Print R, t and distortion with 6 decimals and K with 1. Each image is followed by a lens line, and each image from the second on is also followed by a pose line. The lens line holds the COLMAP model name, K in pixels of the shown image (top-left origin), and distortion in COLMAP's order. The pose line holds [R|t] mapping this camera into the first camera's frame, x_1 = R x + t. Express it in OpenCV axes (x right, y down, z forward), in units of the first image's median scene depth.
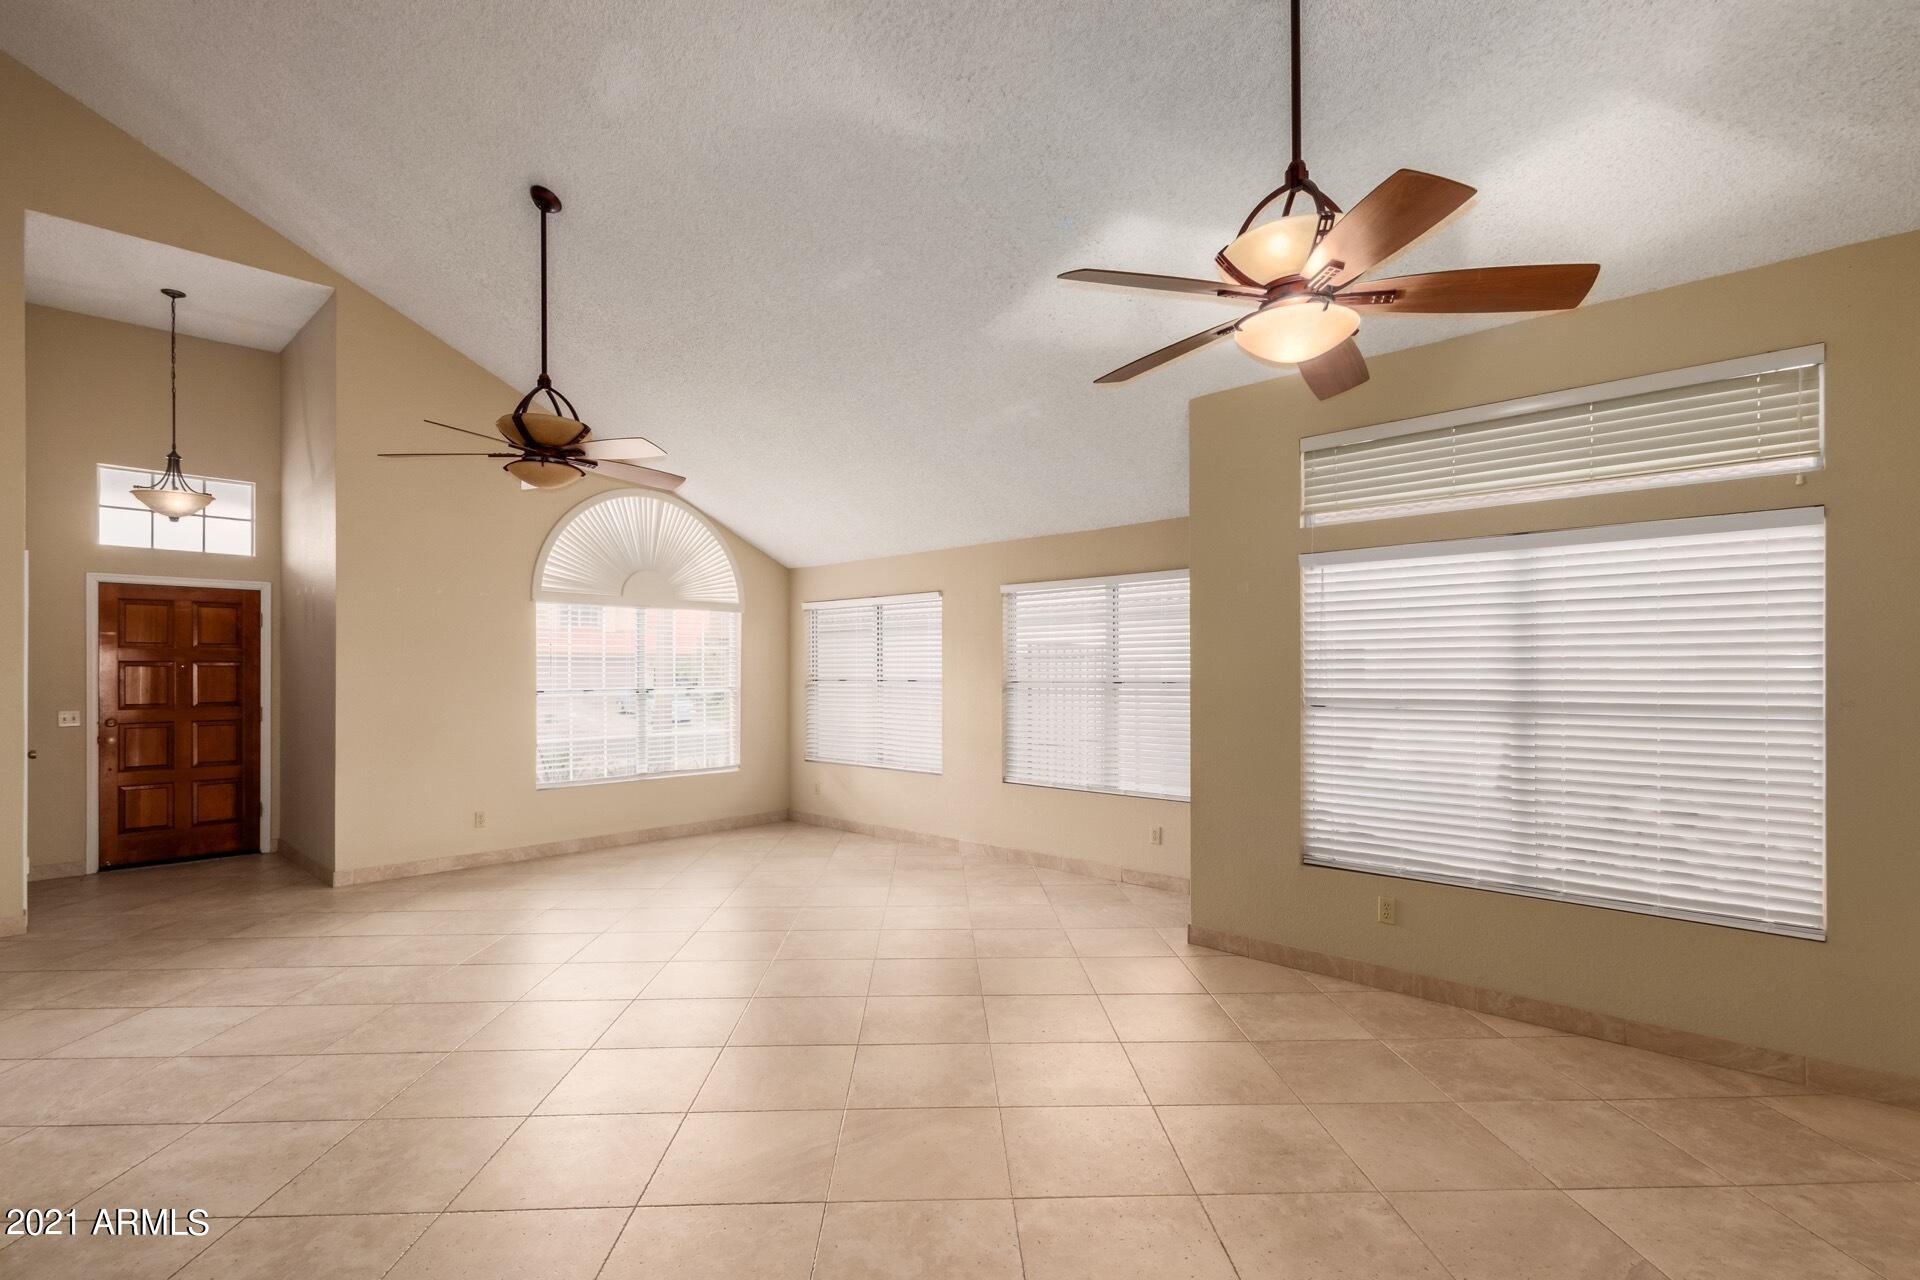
lens RADIAL K [[880.7, 0, 957.5], [0, 880.7, 672.1], [0, 0, 1]] dist [0.006114, 0.000562]
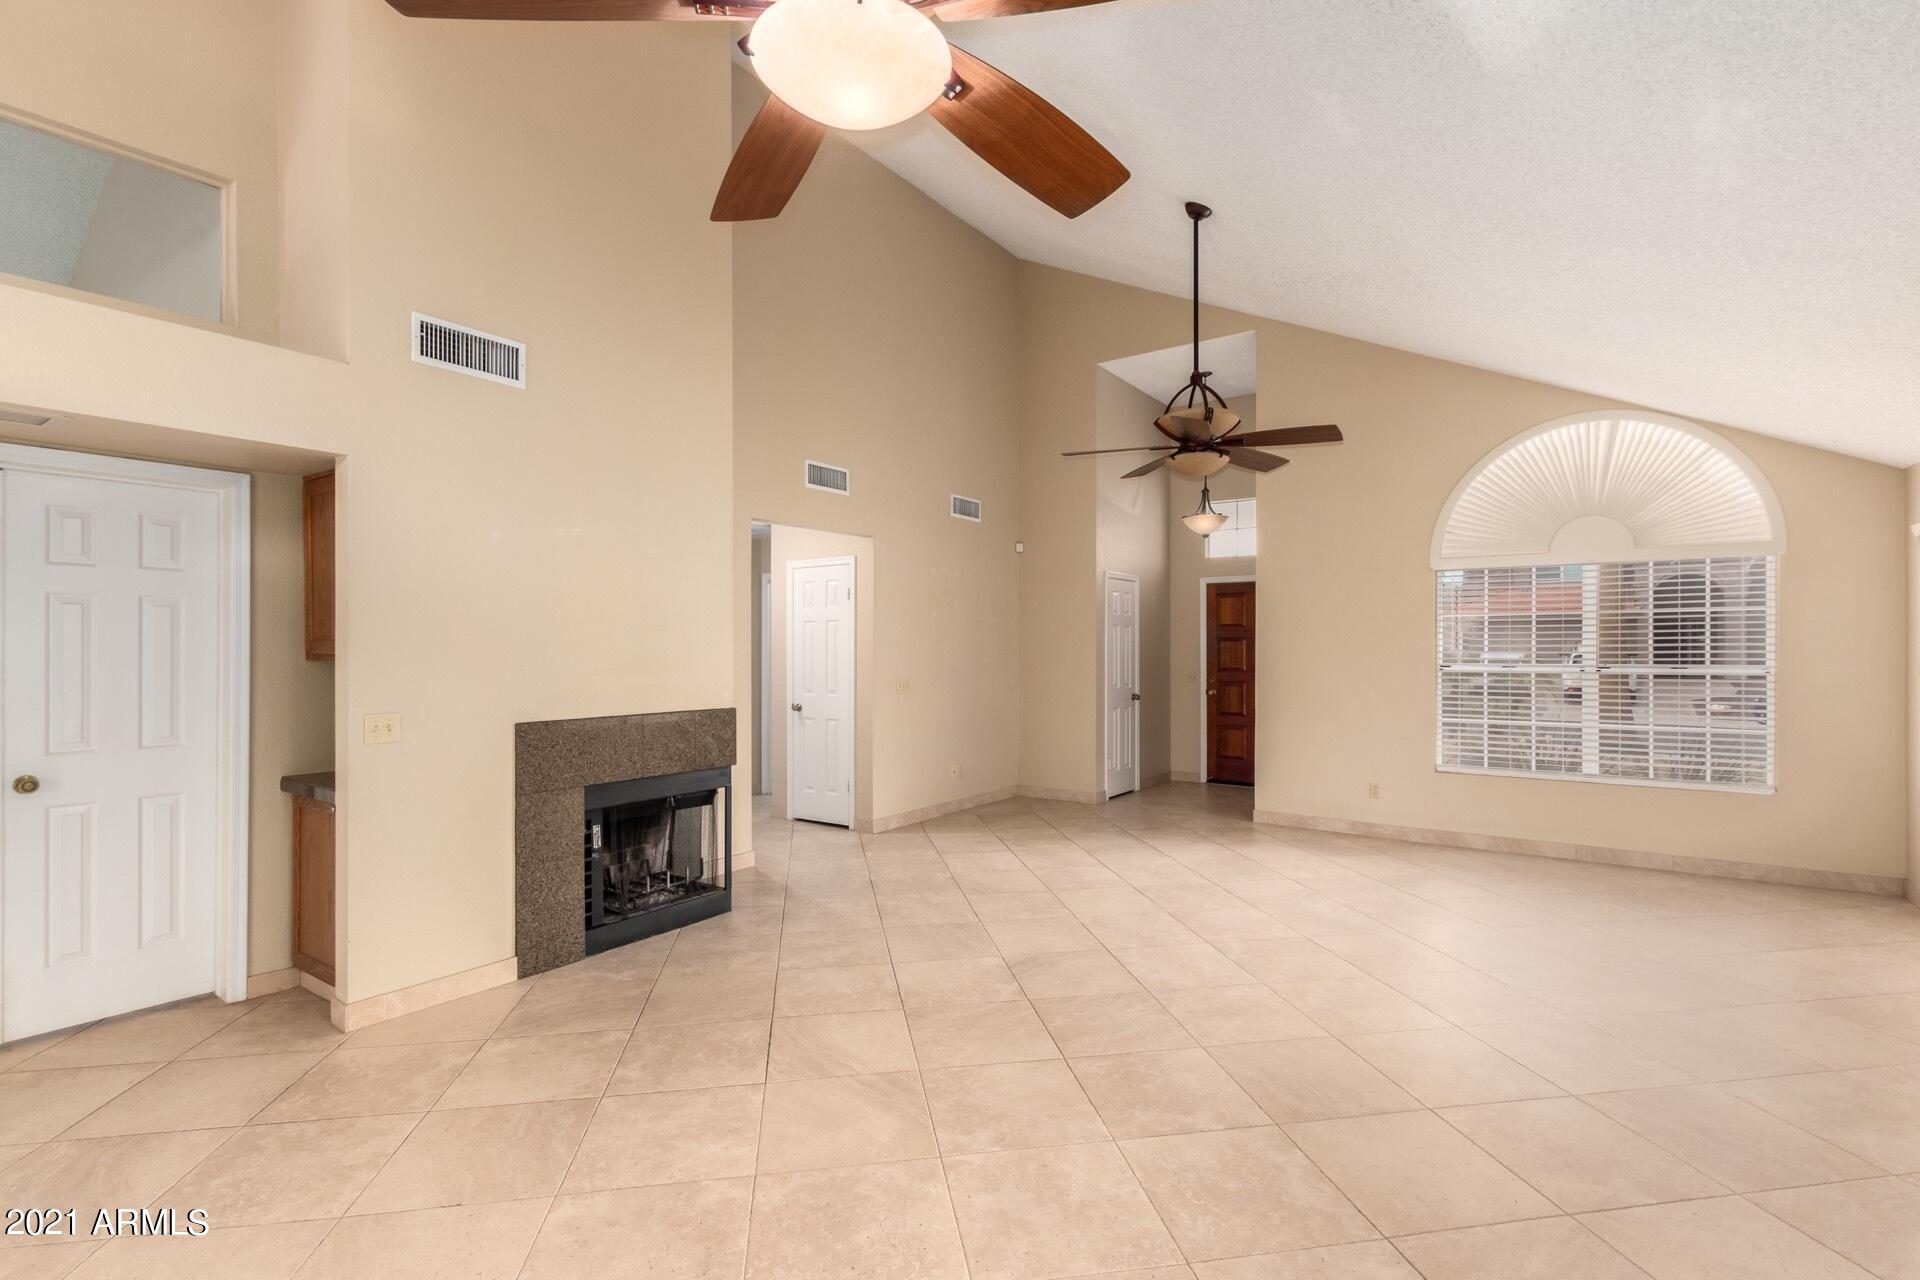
lens RADIAL K [[880.7, 0, 978.9], [0, 880.7, 643.0], [0, 0, 1]] dist [0.006114, 0.000562]
pose [[0.148958, -0.002724, -0.988840, 0.440495], [0.000952, 0.999996, -0.002611, -0.000344], [0.988843, -0.000552, 0.148960, 0.445828]]
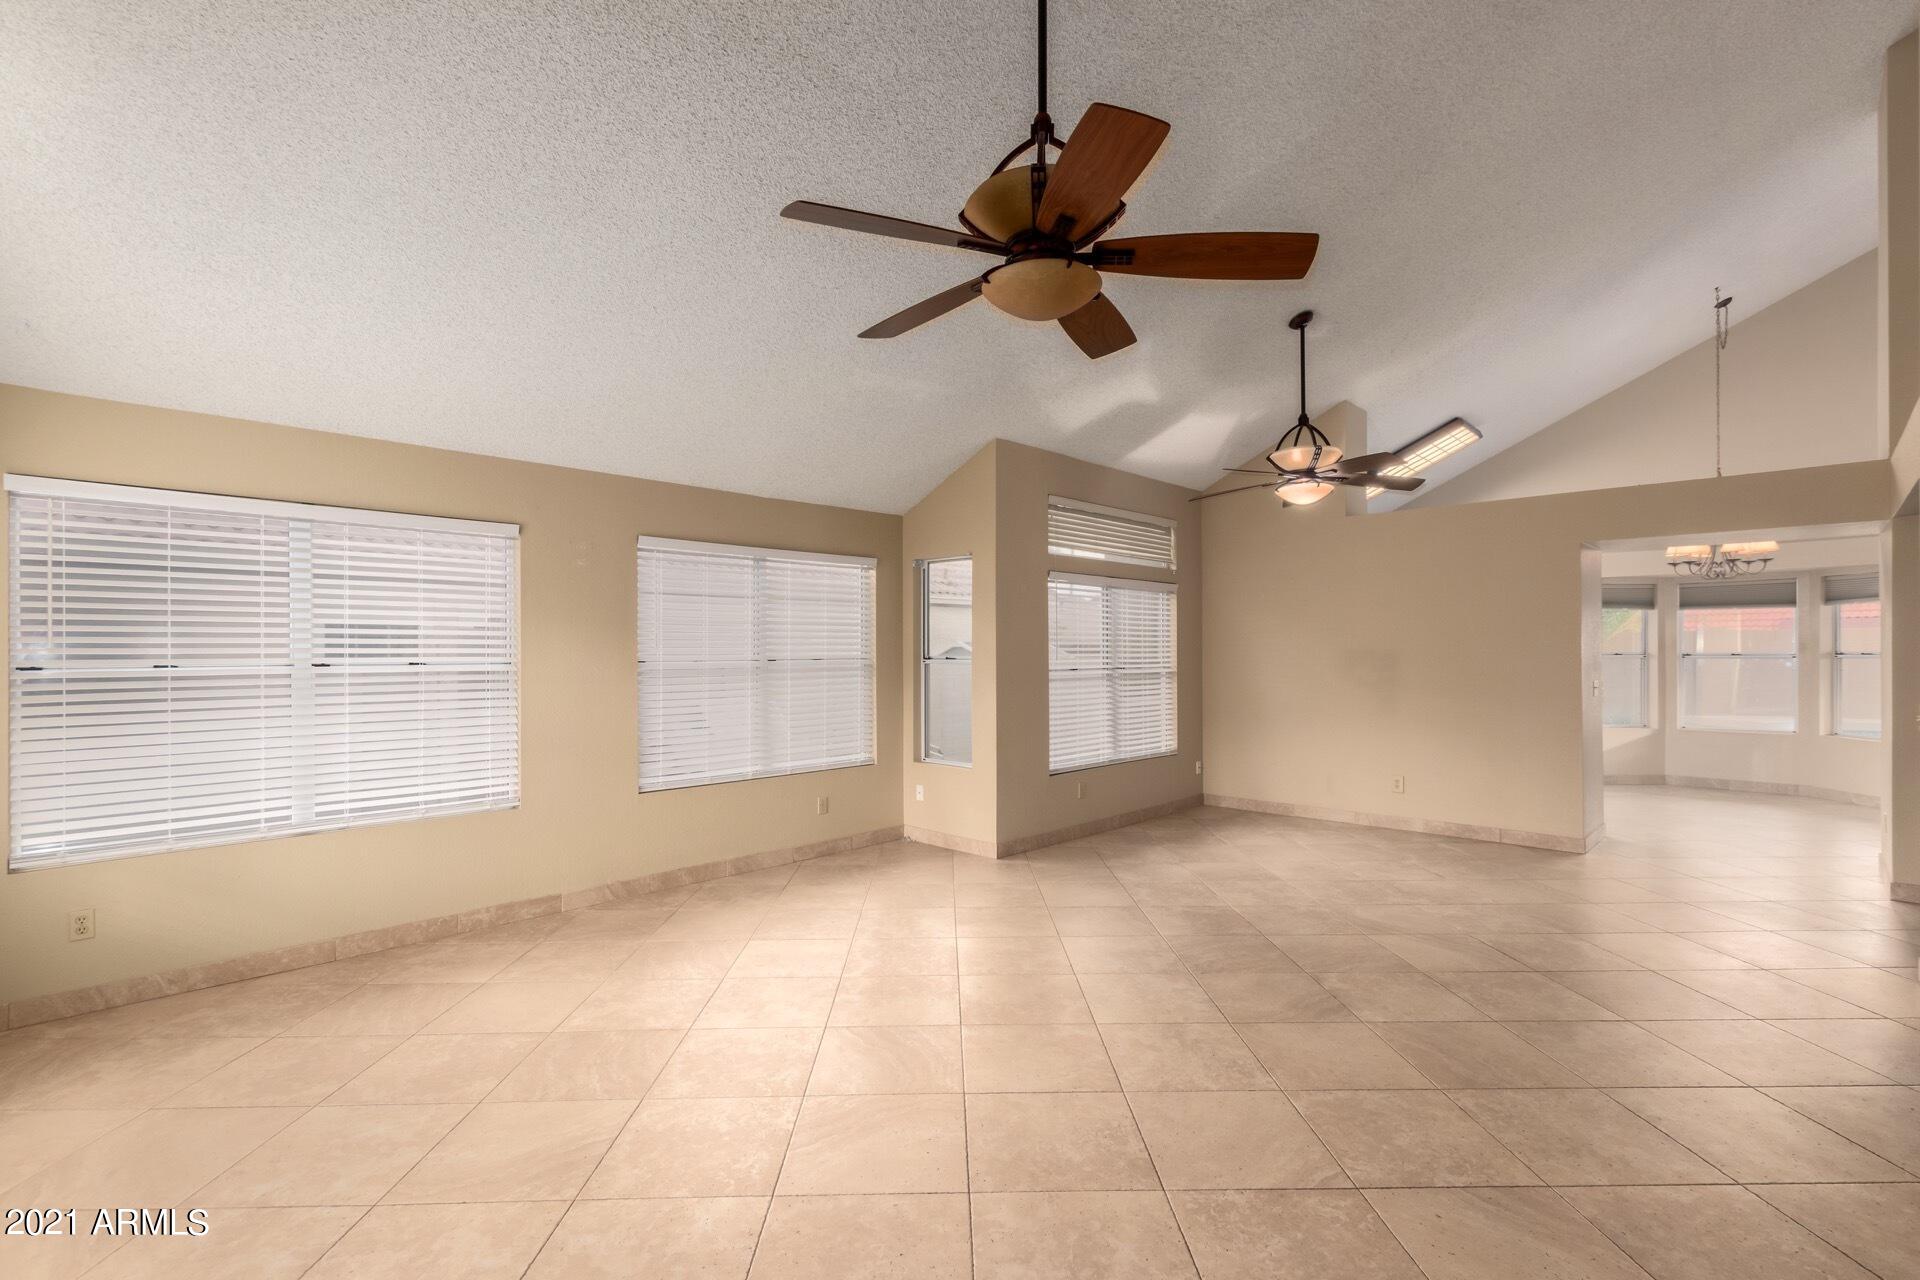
lens RADIAL K [[880.7, 0, 942.4], [0, 880.7, 647.6], [0, 0, 1]] dist [0.006114, 0.000562]
pose [[0.034332, 0.002071, 0.999408, -0.813199], [0.002340, 0.999995, -0.002153, -0.000121], [-0.999408, 0.002413, 0.034327, 0.815576]]
